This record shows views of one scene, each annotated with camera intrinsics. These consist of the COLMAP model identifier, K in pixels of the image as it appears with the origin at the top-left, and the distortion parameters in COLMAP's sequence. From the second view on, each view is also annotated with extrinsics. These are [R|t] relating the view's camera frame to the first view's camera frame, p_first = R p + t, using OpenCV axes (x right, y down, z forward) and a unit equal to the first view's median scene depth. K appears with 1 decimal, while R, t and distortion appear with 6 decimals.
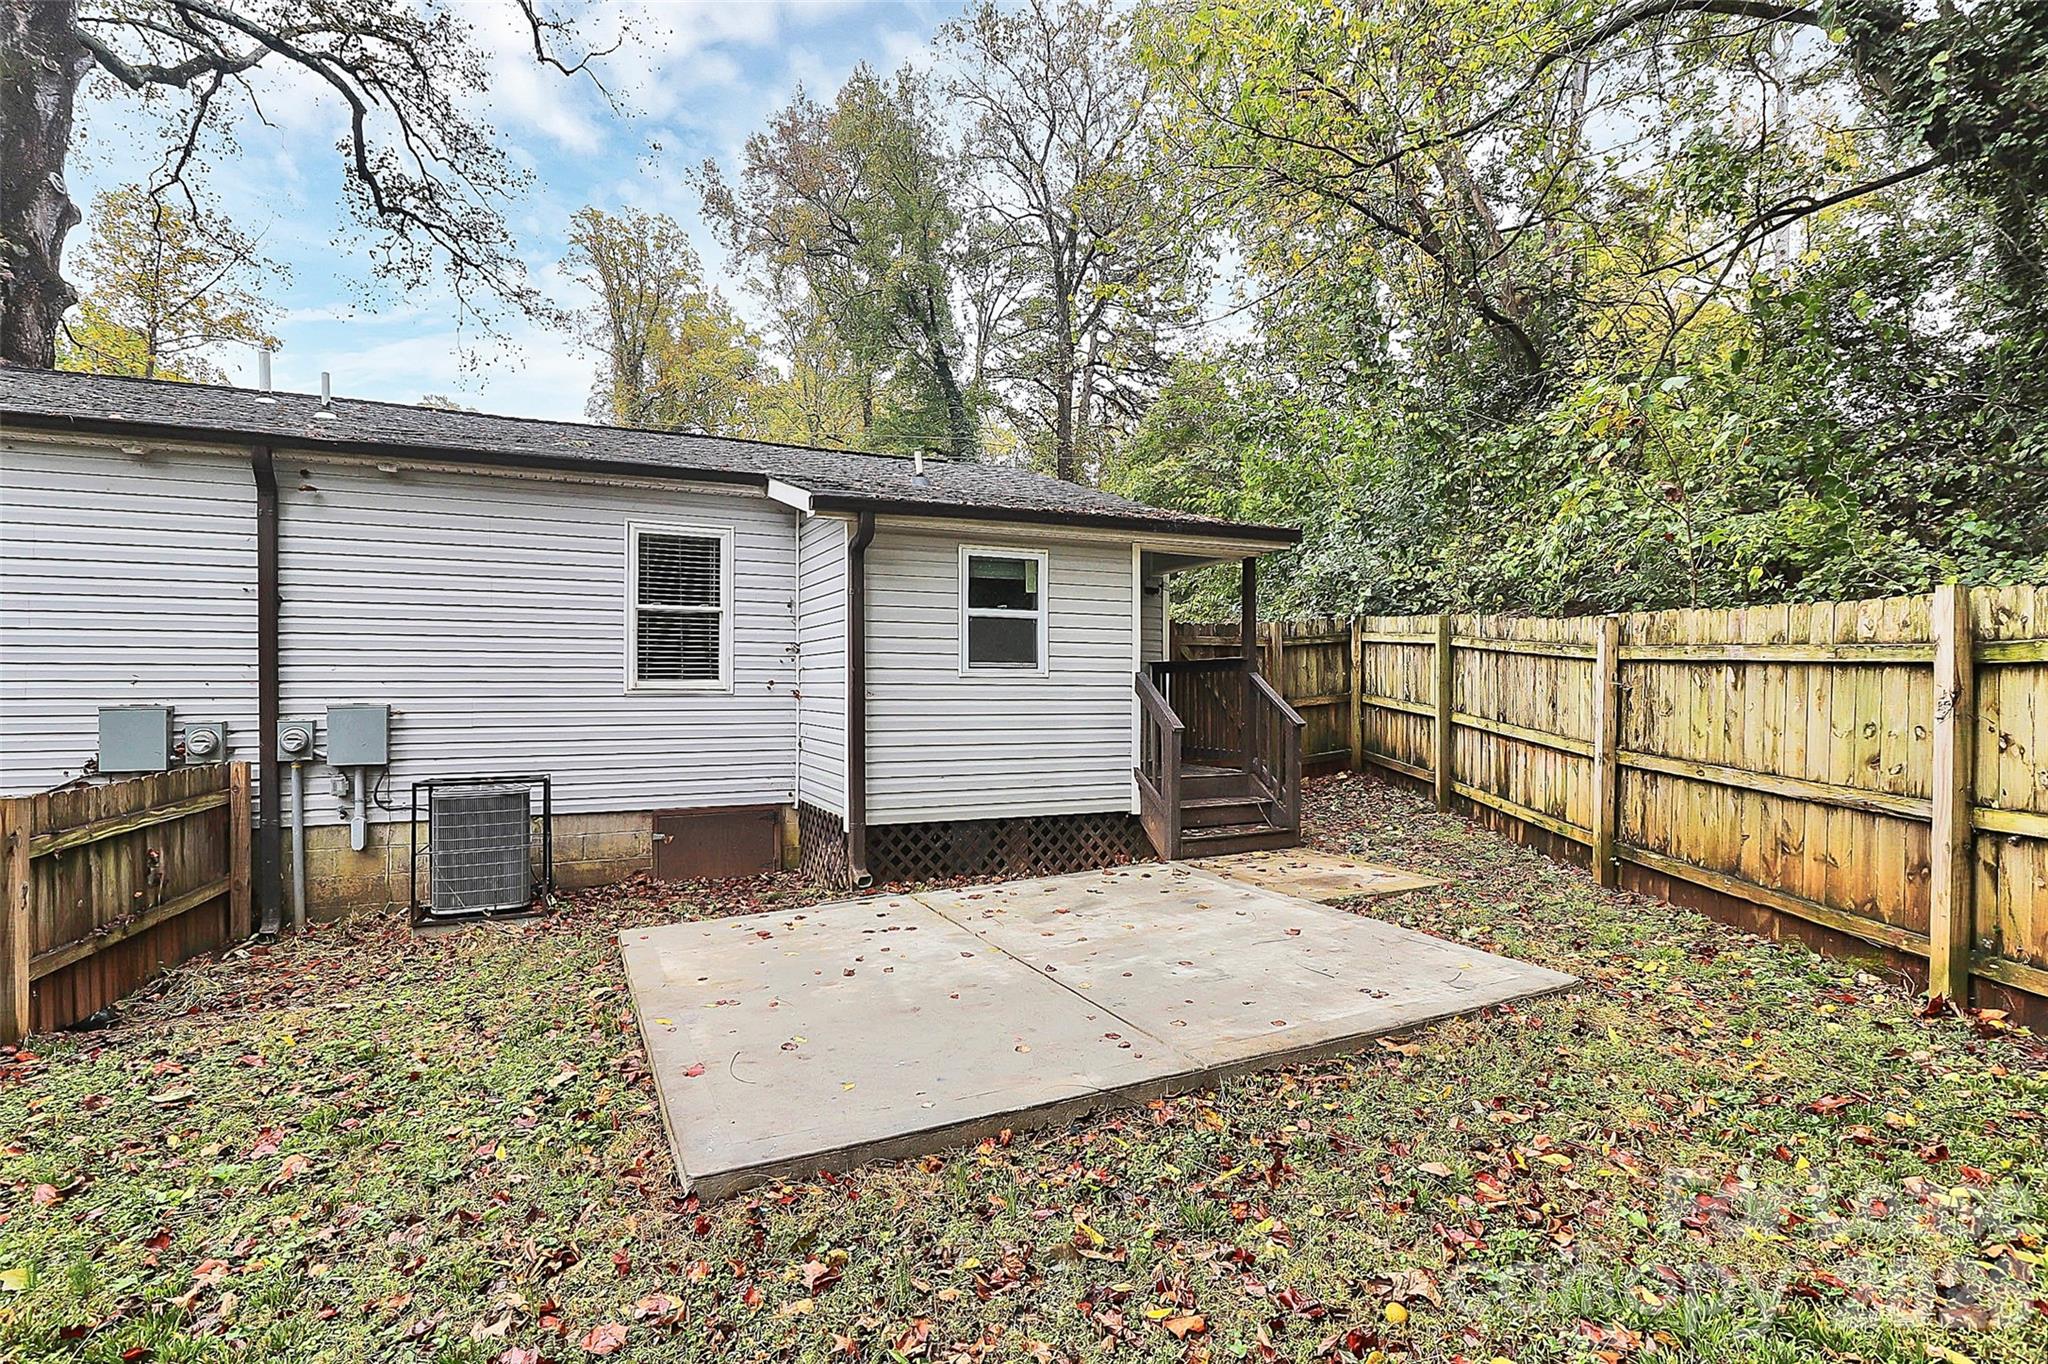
lens RADIAL K [[993.6, 0, 1026.4], [0, 993.6, 684.8], [0, 0, 1]] dist [-0.002453, -0.000387]
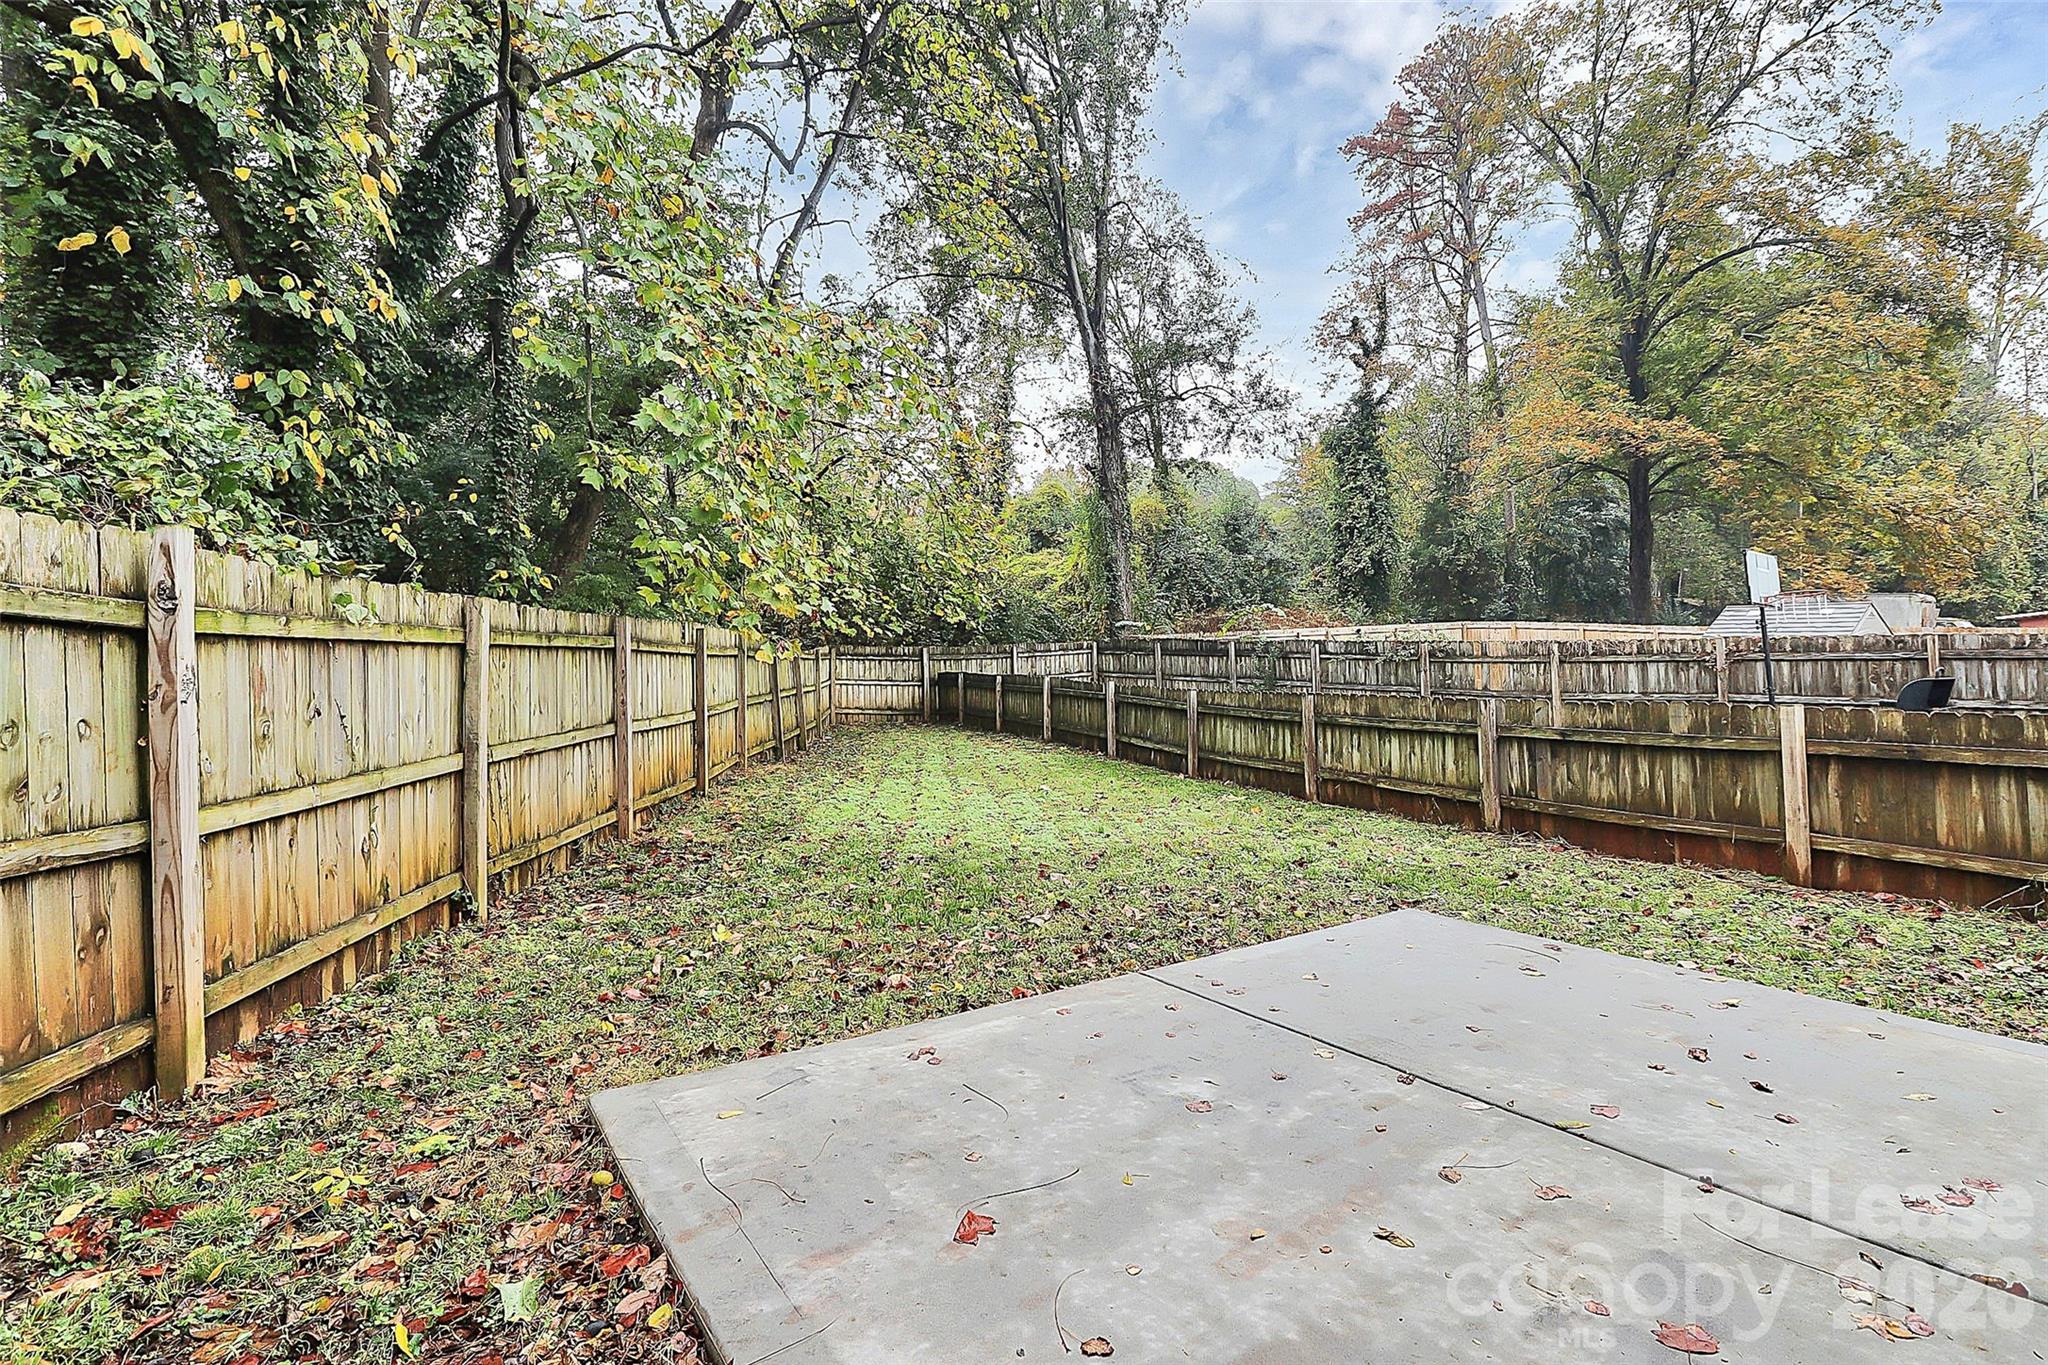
lens RADIAL K [[993.6, 0, 1022.5], [0, 993.6, 674.3], [0, 0, 1]] dist [-0.002453, -0.000387]
pose [[-0.991841, 0.032037, -0.123387, 0.312884], [0.031403, 0.999482, 0.007078, 0.022559], [0.123550, 0.003145, -0.992333, 1.503560]]
